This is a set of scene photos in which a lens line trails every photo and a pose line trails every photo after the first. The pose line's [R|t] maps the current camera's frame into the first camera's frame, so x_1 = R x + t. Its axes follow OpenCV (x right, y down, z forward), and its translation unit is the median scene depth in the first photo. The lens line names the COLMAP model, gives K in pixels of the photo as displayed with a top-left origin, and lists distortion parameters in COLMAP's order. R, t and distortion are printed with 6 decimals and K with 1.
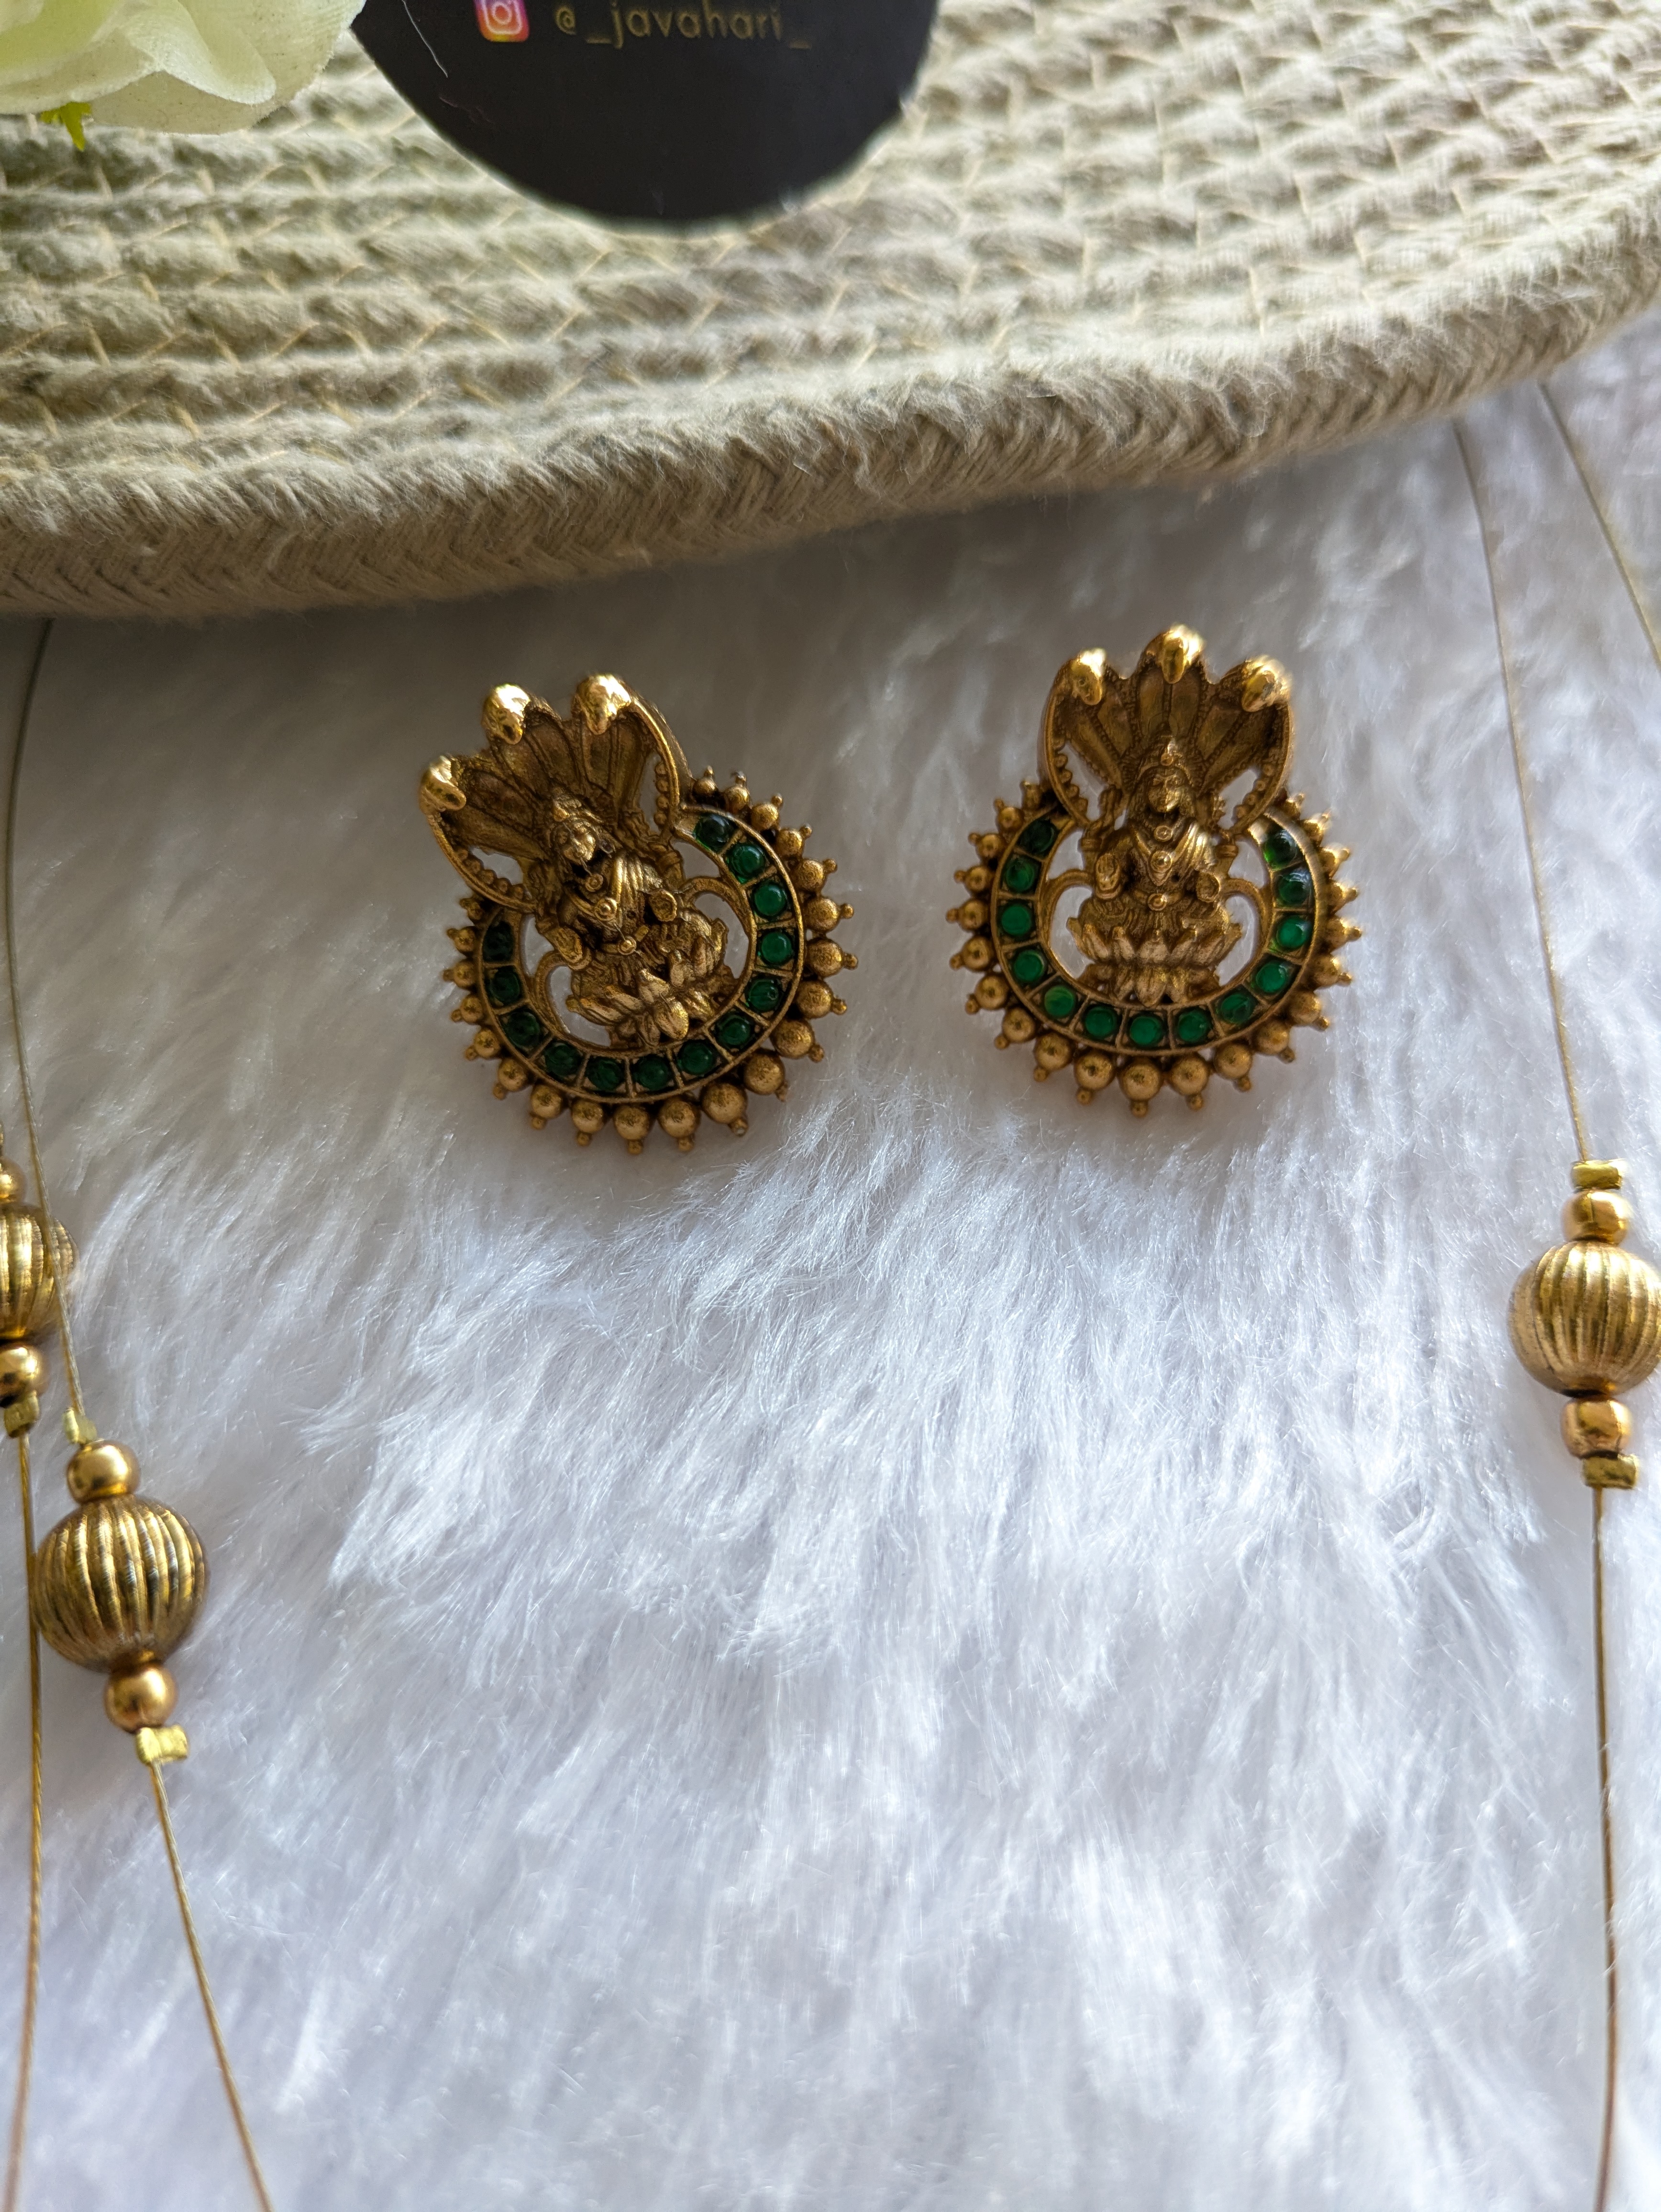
lens RADIAL K [[1735.4, 0, 874.6], [0, 1735.4, 1152.7], [0, 0, 1]] dist [-0.044676, -0.012793]
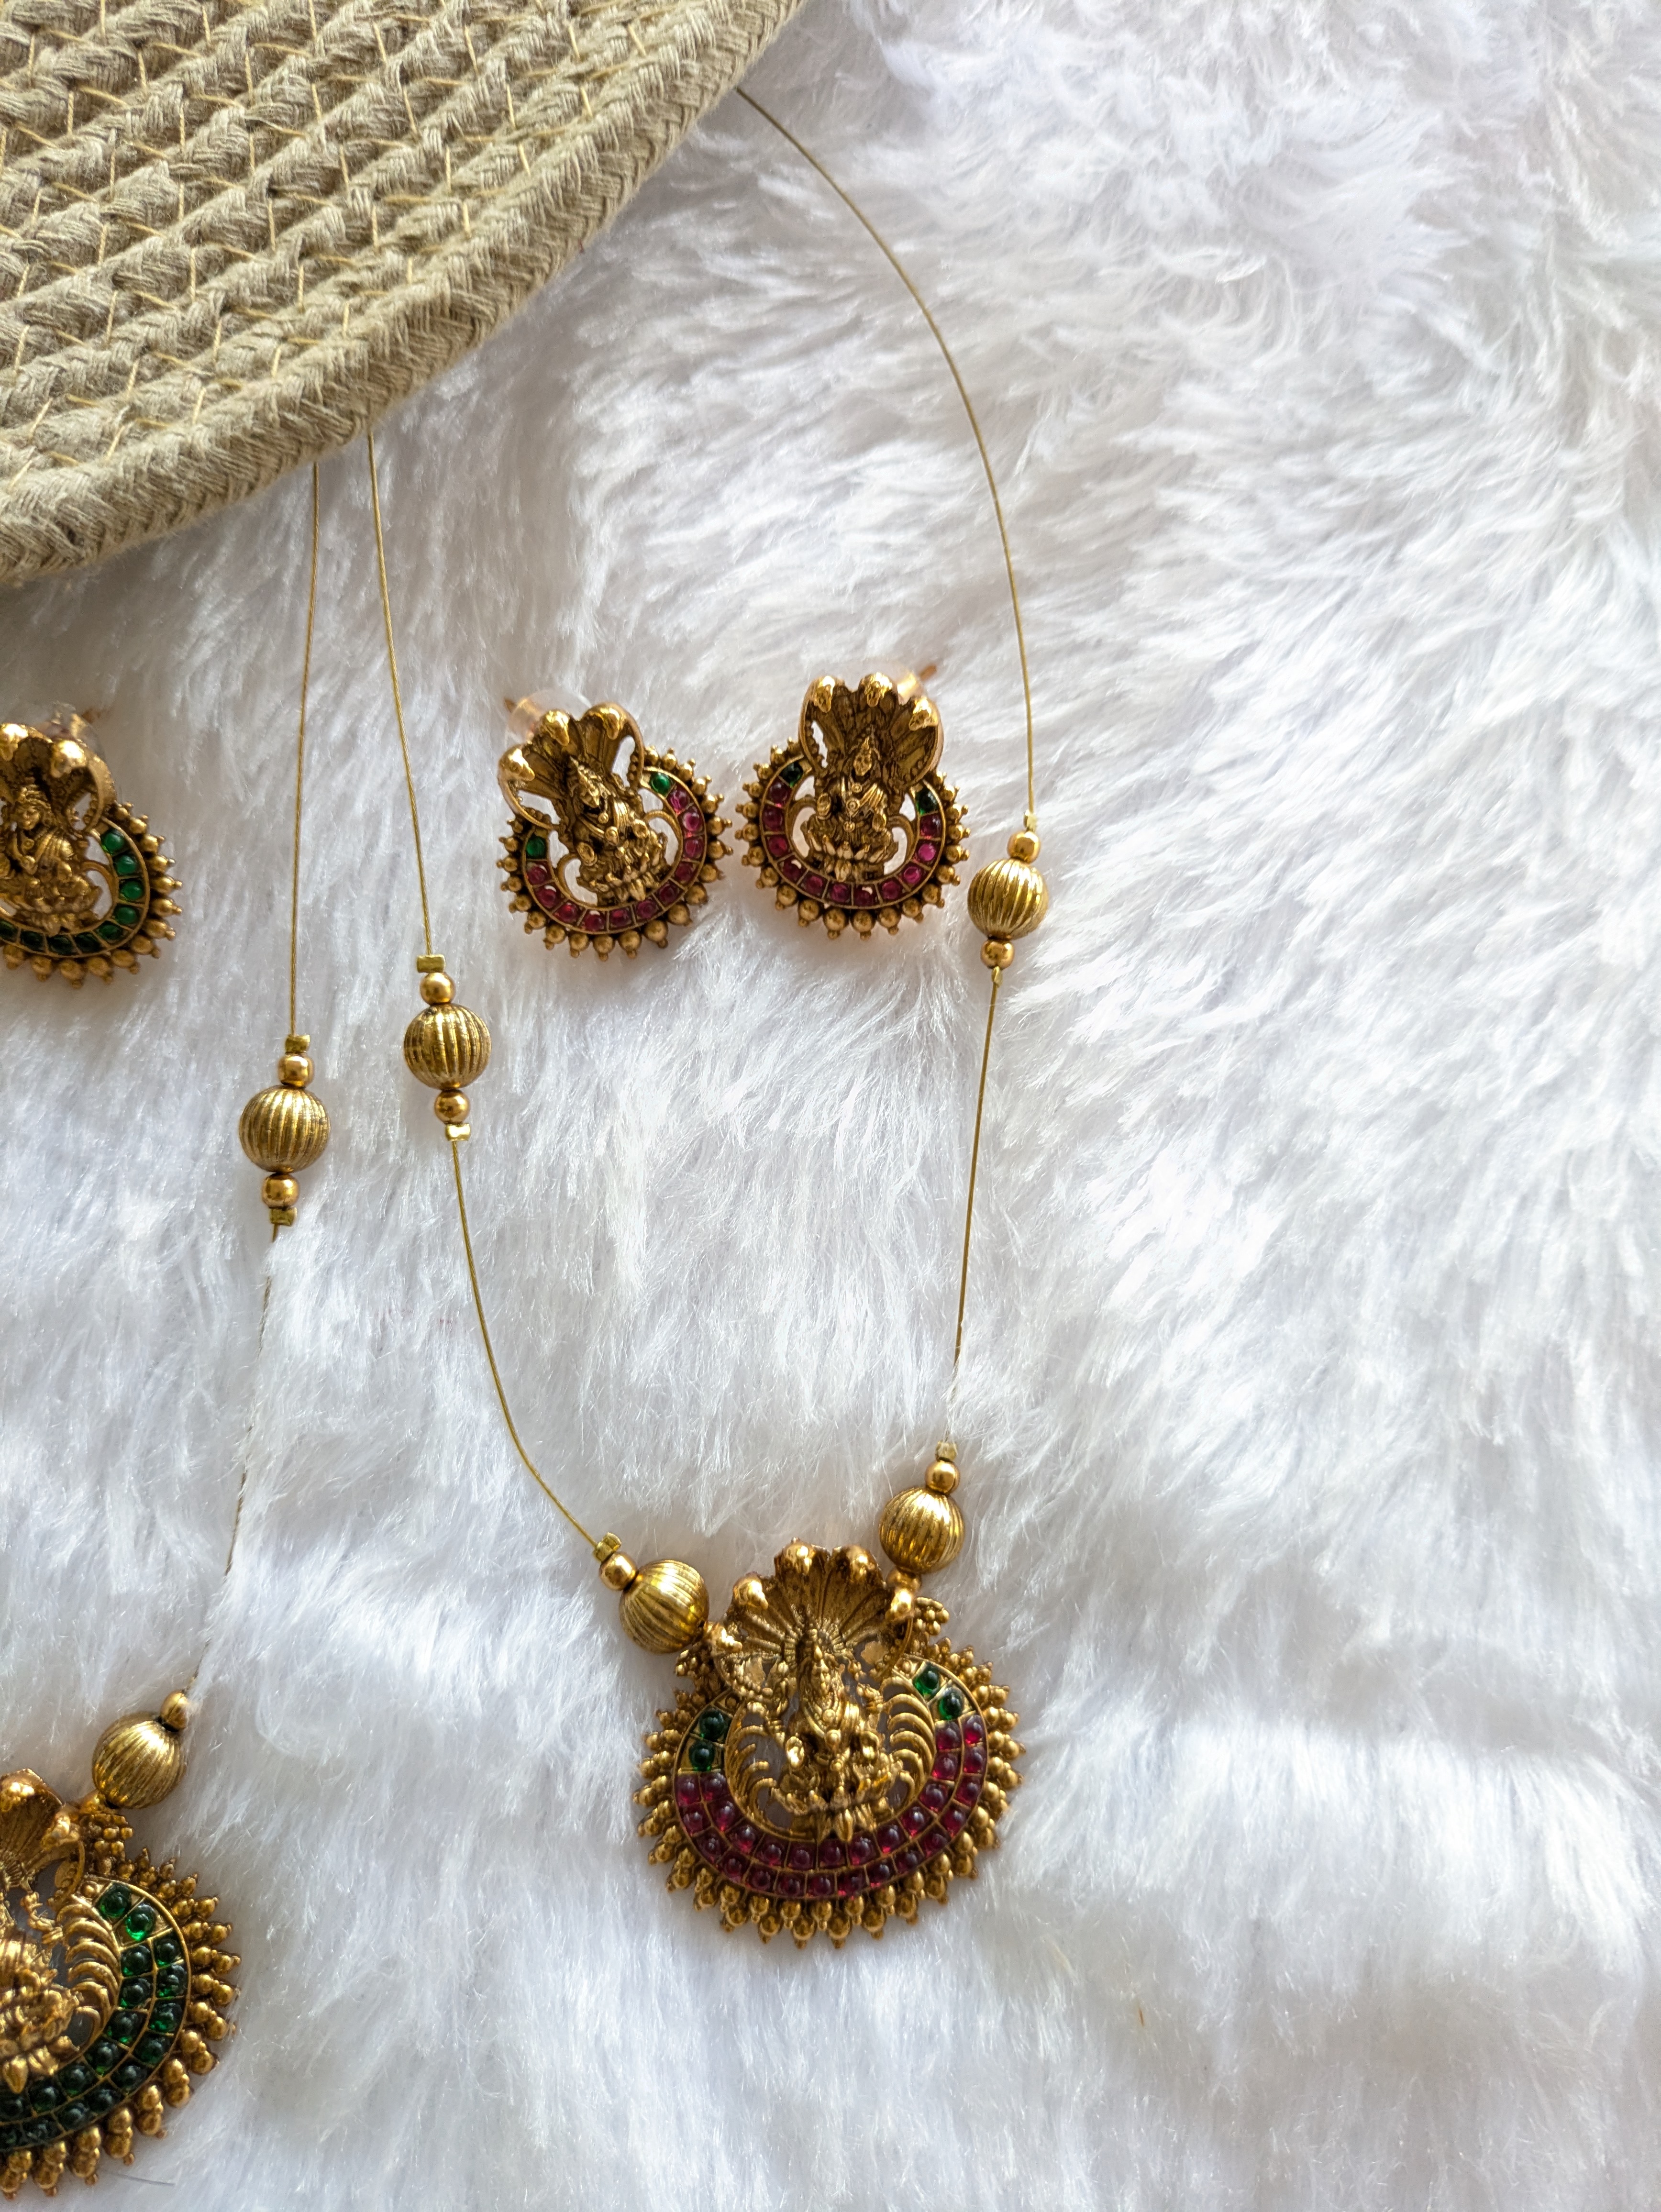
lens RADIAL K [[1656.5, 0, 836.4], [0, 1656.5, 1029.2], [0, 0, 1]] dist [0.003128, -0.017855]
pose [[0.996863, -0.044524, 0.065429, 0.810534], [0.022388, 0.951614, 0.306480, -0.475876], [-0.075909, -0.304054, 0.949626, -0.596843]]
